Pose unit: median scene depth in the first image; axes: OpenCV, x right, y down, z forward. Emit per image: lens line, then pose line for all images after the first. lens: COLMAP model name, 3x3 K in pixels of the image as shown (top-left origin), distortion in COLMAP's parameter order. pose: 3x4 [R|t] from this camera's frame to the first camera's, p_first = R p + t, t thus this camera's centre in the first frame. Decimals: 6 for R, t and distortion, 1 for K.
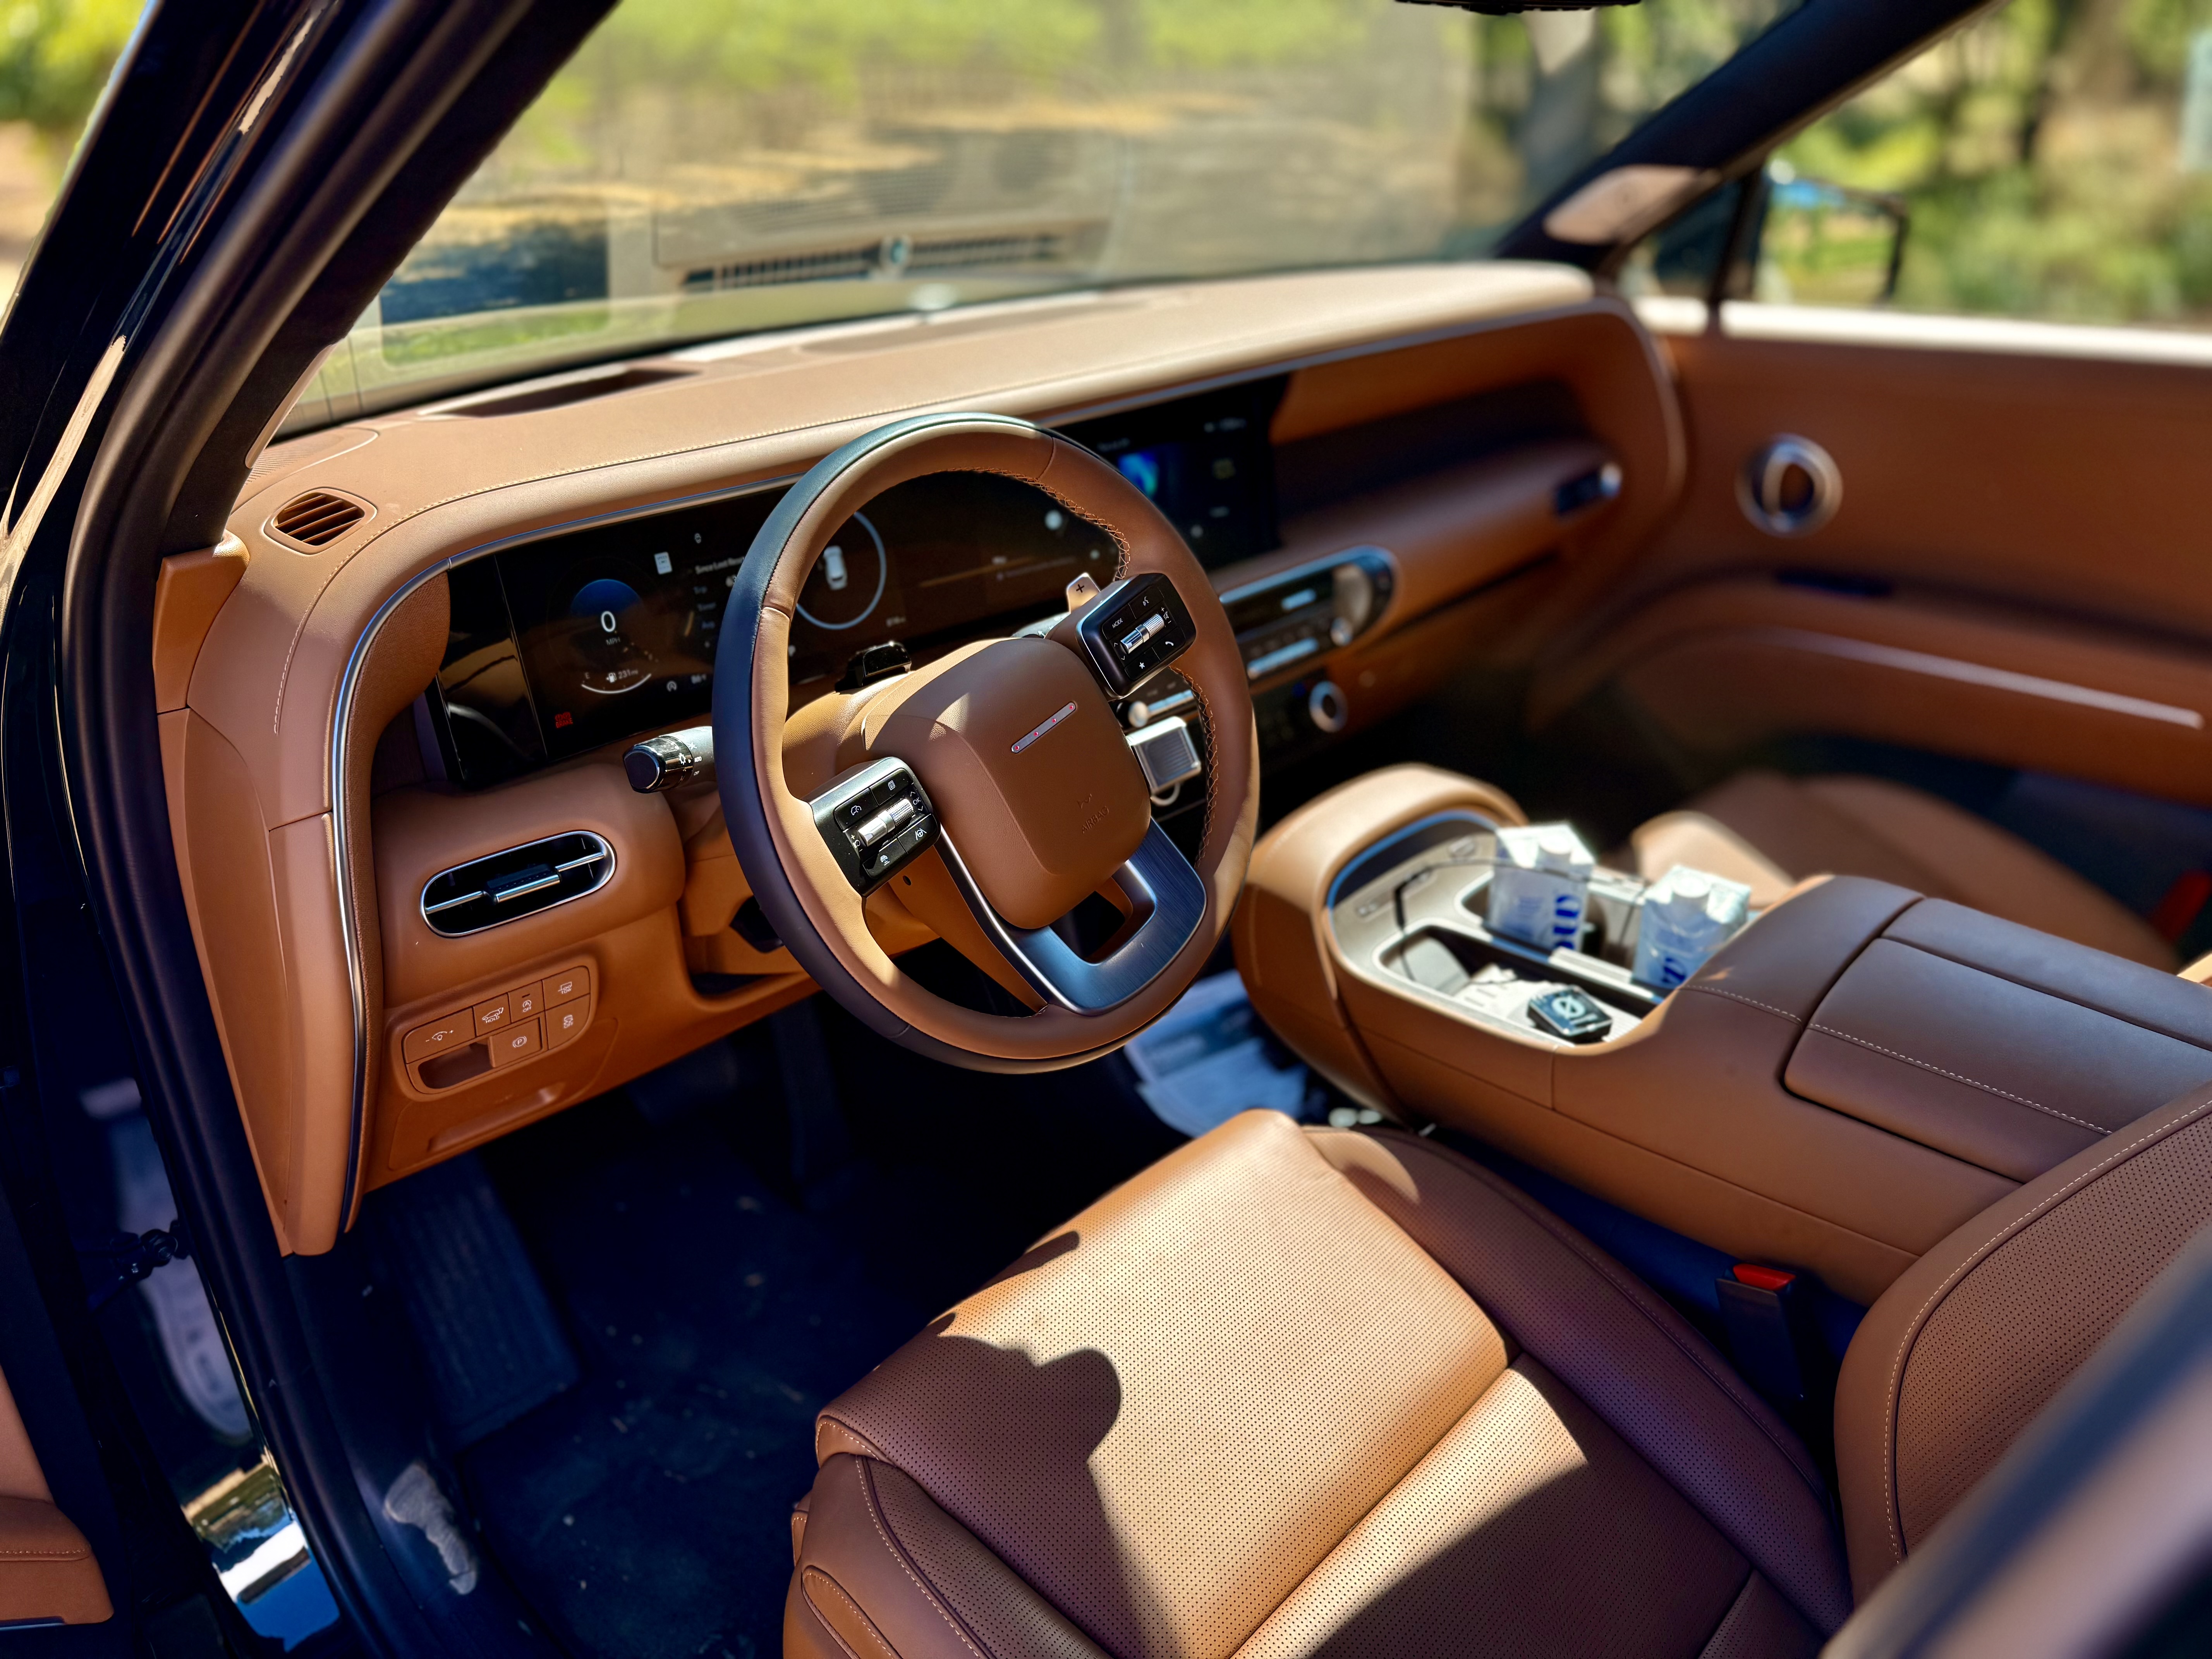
lens RADIAL K [[1520.1, 0, 1116.2], [0, 1520.1, 839.4], [0, 0, 1]] dist [0.156380, -0.185581]
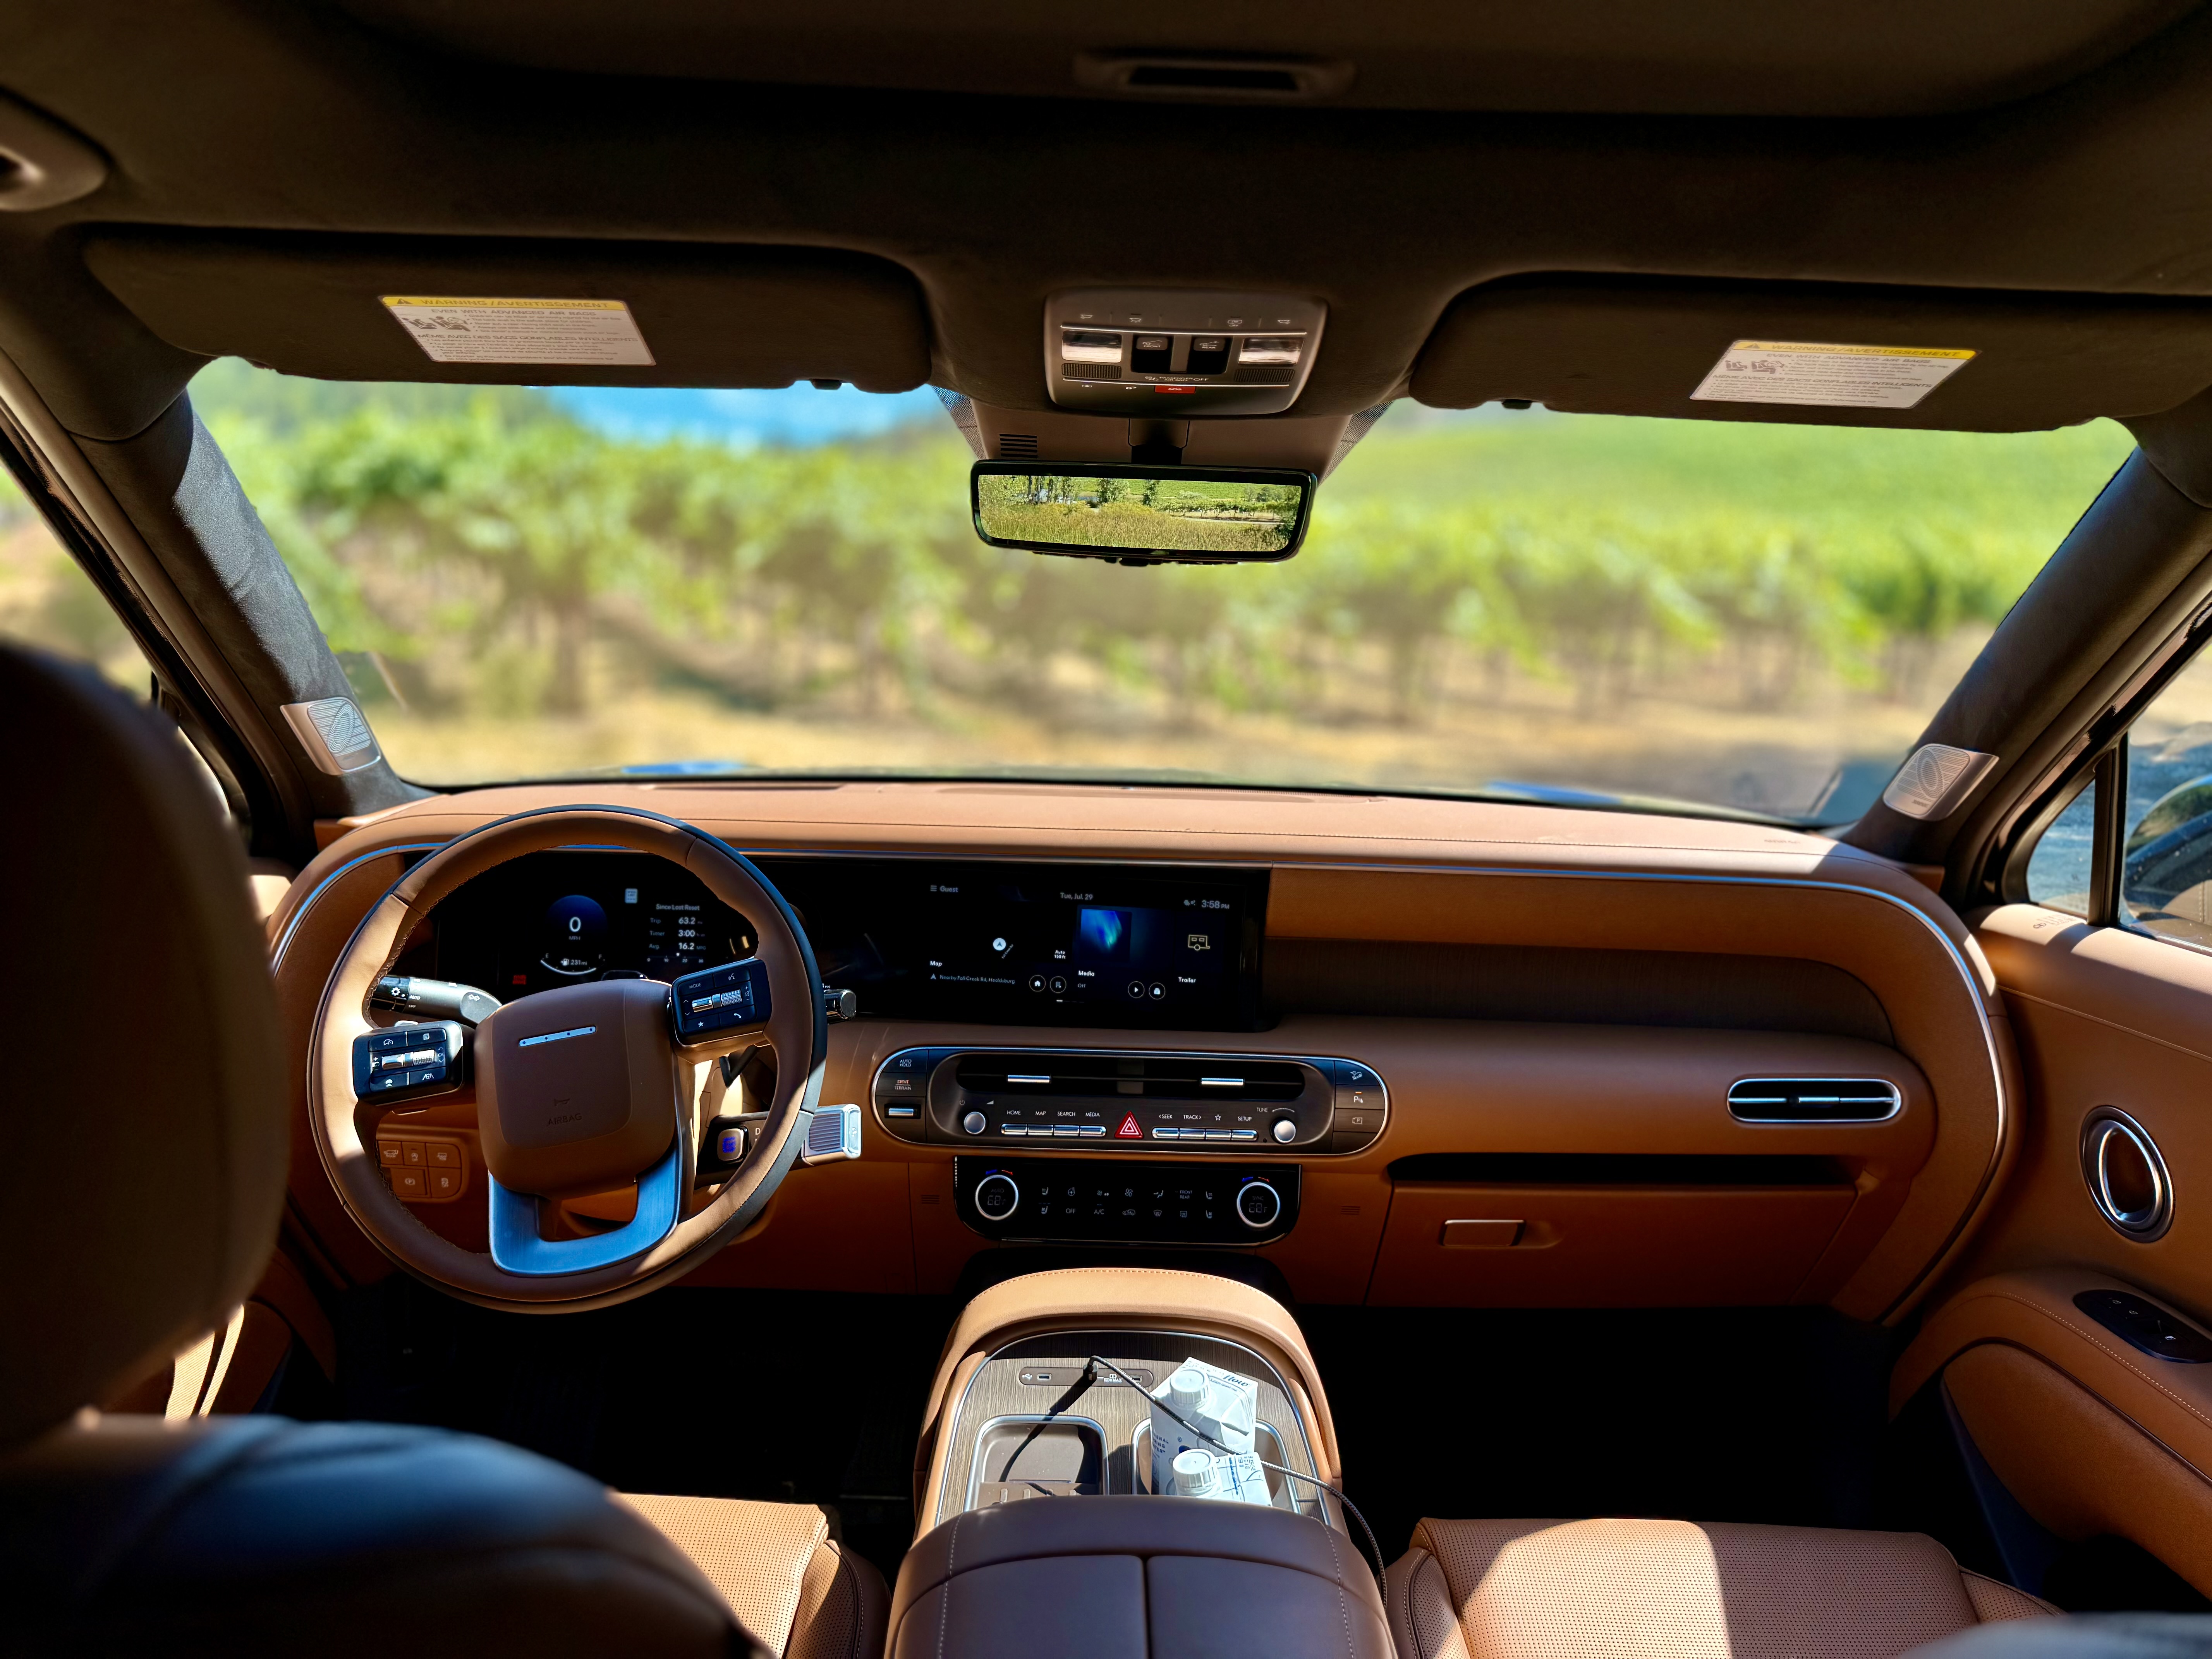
lens RADIAL K [[1539.1, 0, 1119.3], [0, 1539.1, 794.0], [0, 0, 1]] dist [0.094724, -0.153657]
pose [[0.698106, 0.125664, -0.704881, 0.768503], [-0.352170, 0.917424, -0.185229, -0.119382], [0.623398, 0.377548, 0.684714, 0.199506]]
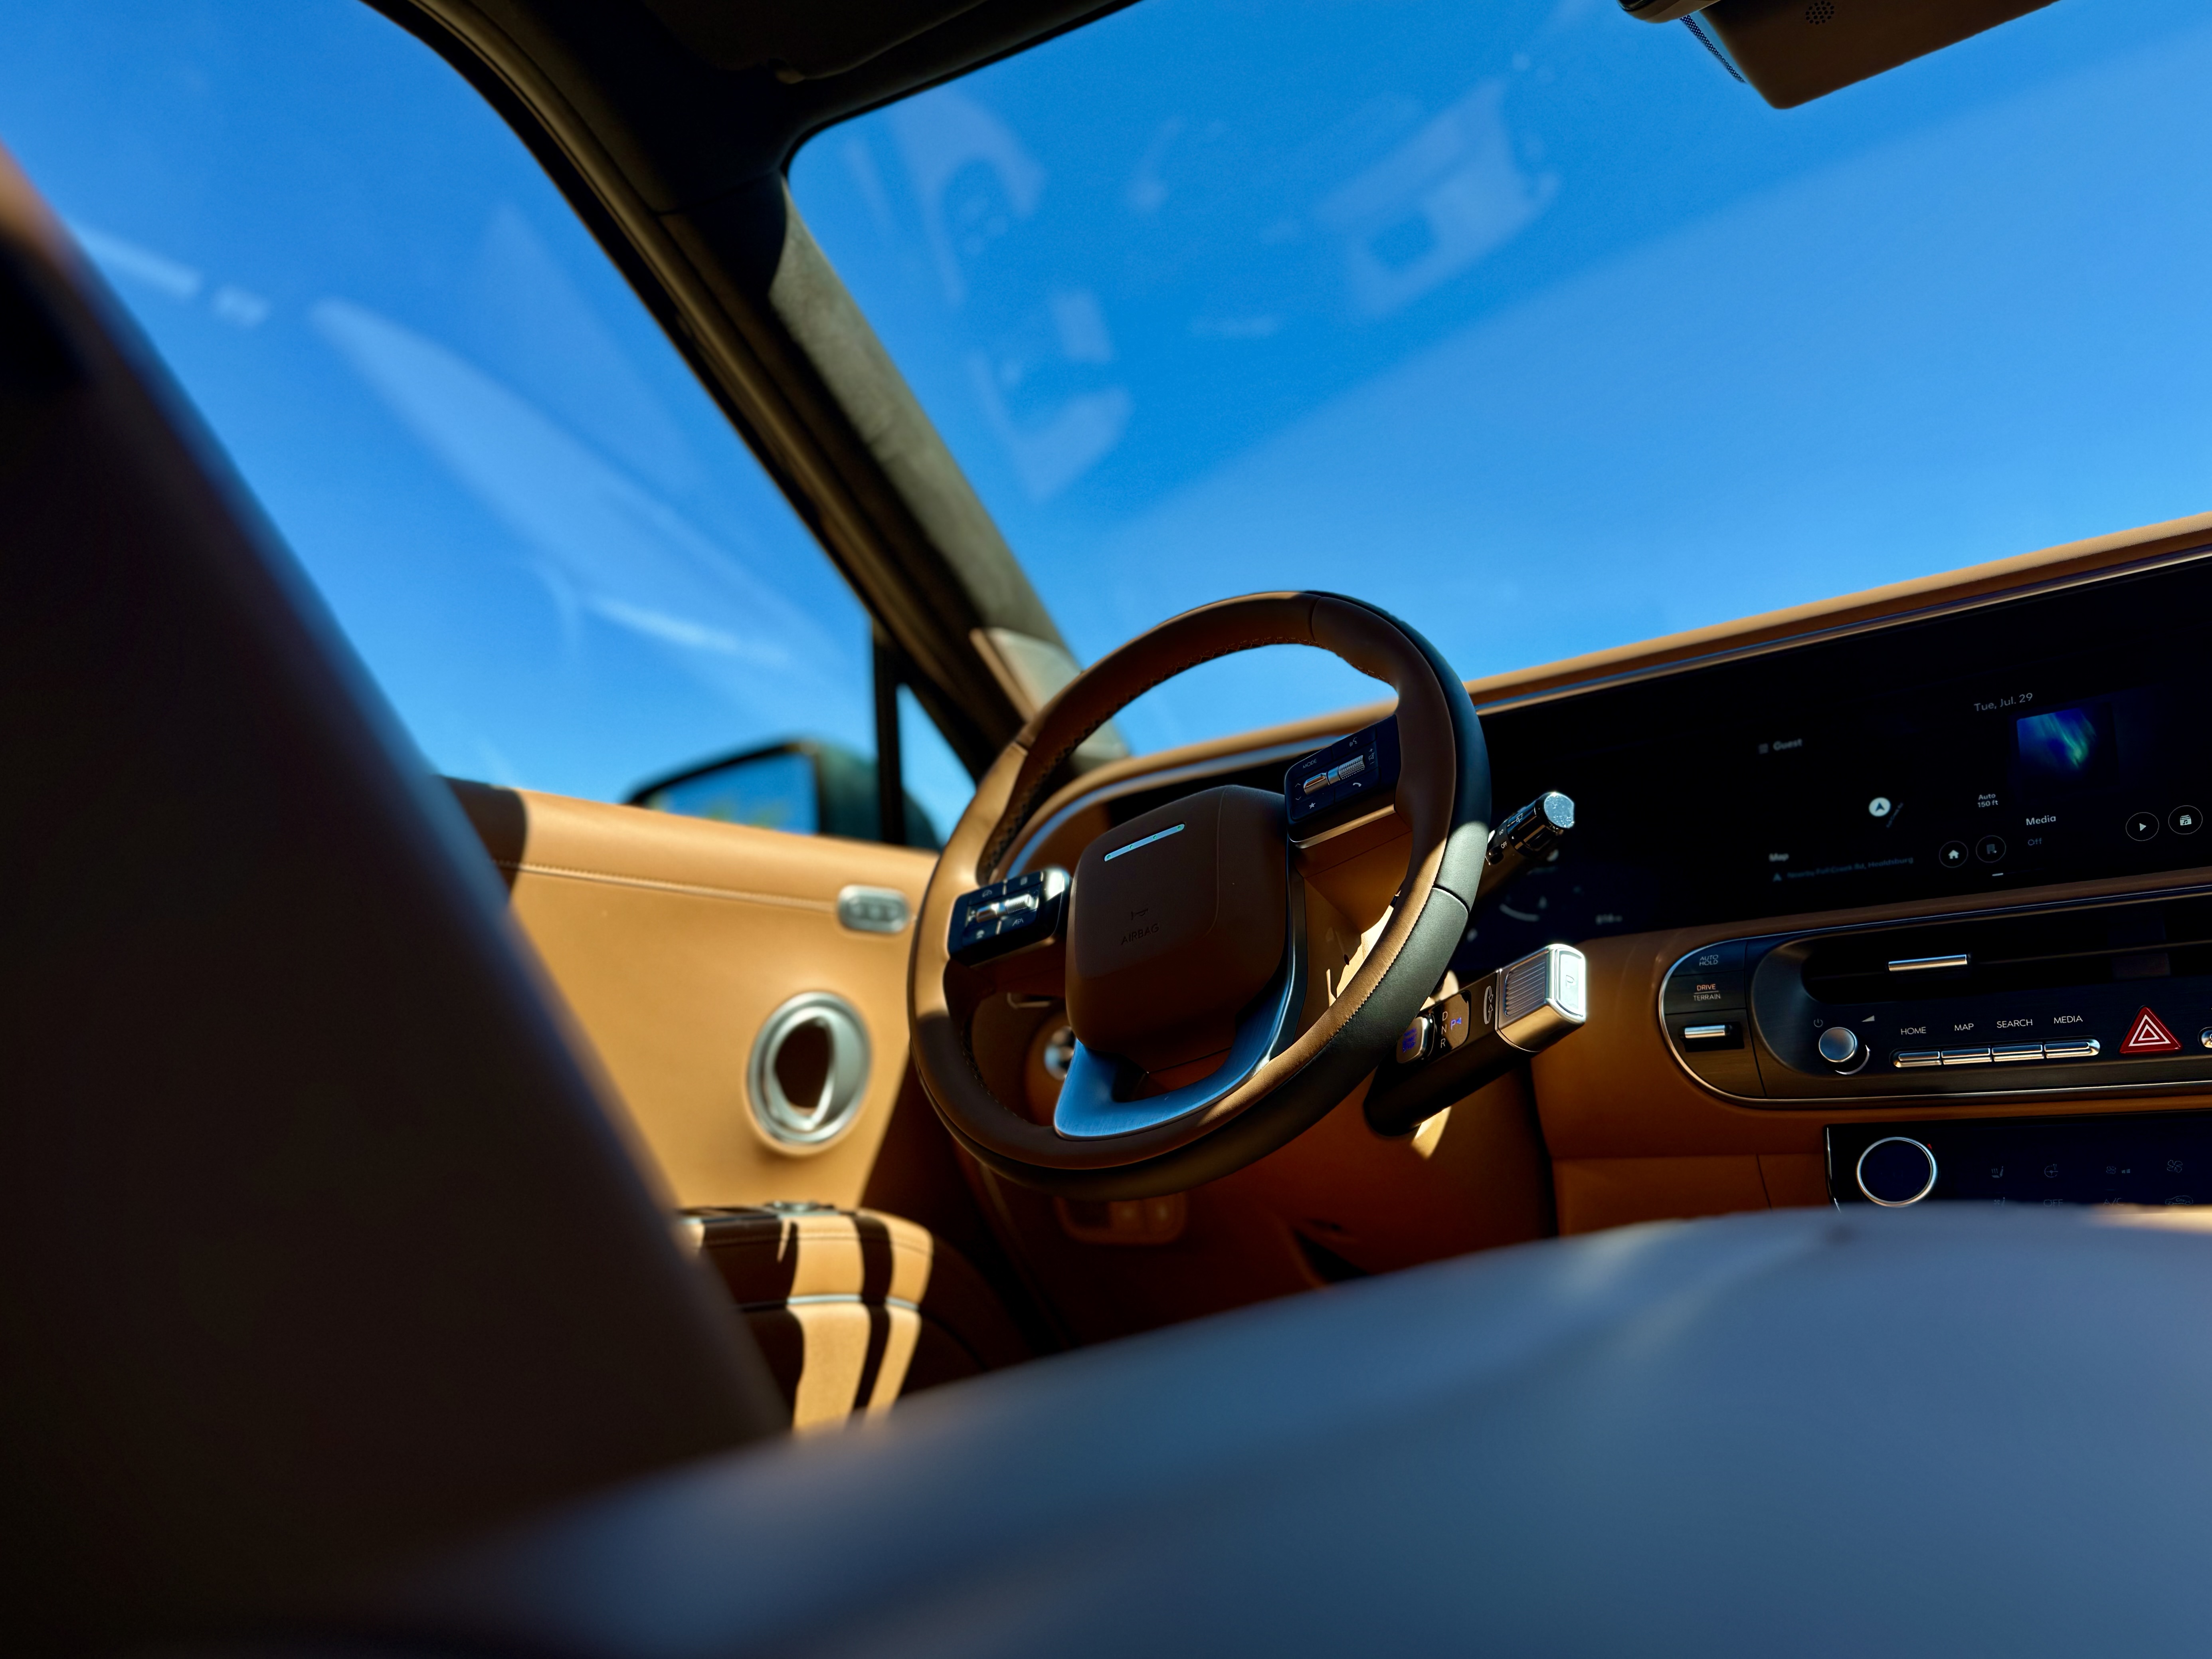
lens RADIAL K [[1627.5, 0, 1106.0], [0, 1627.5, 829.5], [0, 0, 1]] dist [0.002656, -0.027047]
pose [[0.075551, -0.176842, -0.981335, 0.621826], [-0.396808, 0.897534, -0.192290, 0.081697], [0.914787, 0.403930, -0.002363, 0.626788]]
